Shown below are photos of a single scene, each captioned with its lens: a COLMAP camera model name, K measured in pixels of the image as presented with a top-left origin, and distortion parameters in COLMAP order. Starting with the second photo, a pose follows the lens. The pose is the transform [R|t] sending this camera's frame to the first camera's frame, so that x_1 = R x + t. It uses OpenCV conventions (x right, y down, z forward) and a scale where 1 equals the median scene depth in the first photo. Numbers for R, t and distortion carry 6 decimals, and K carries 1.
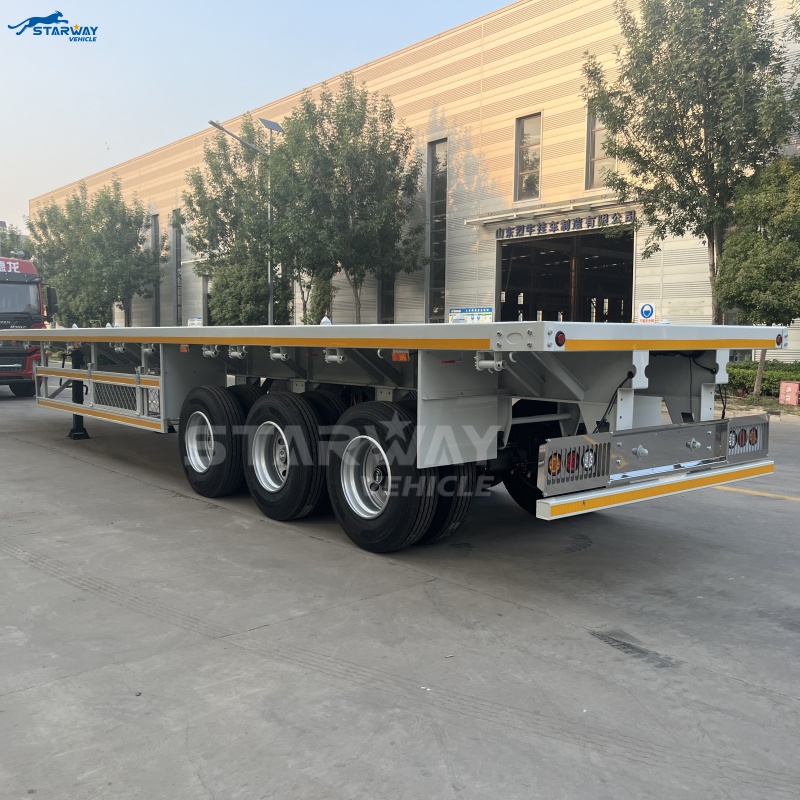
lens RADIAL K [[807.5, 0, 400.0], [0, 807.5, 400.0], [0, 0, 1]] dist [0.039333, -0.027727]
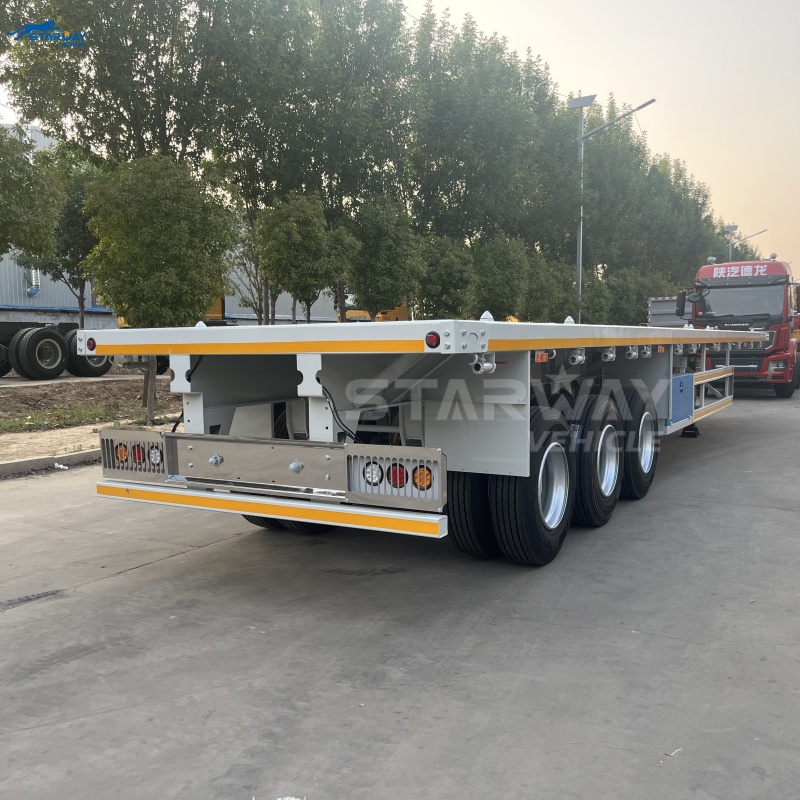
lens RADIAL K [[807.5, 0, 400.0], [0, 807.5, 400.0], [0, 0, 1]] dist [0.039333, -0.027727]
pose [[0.345556, 0.056027, -0.936724, 1.333733], [-0.056418, 0.997651, 0.038859, -0.059749], [0.936701, 0.039421, 0.347905, 0.914673]]
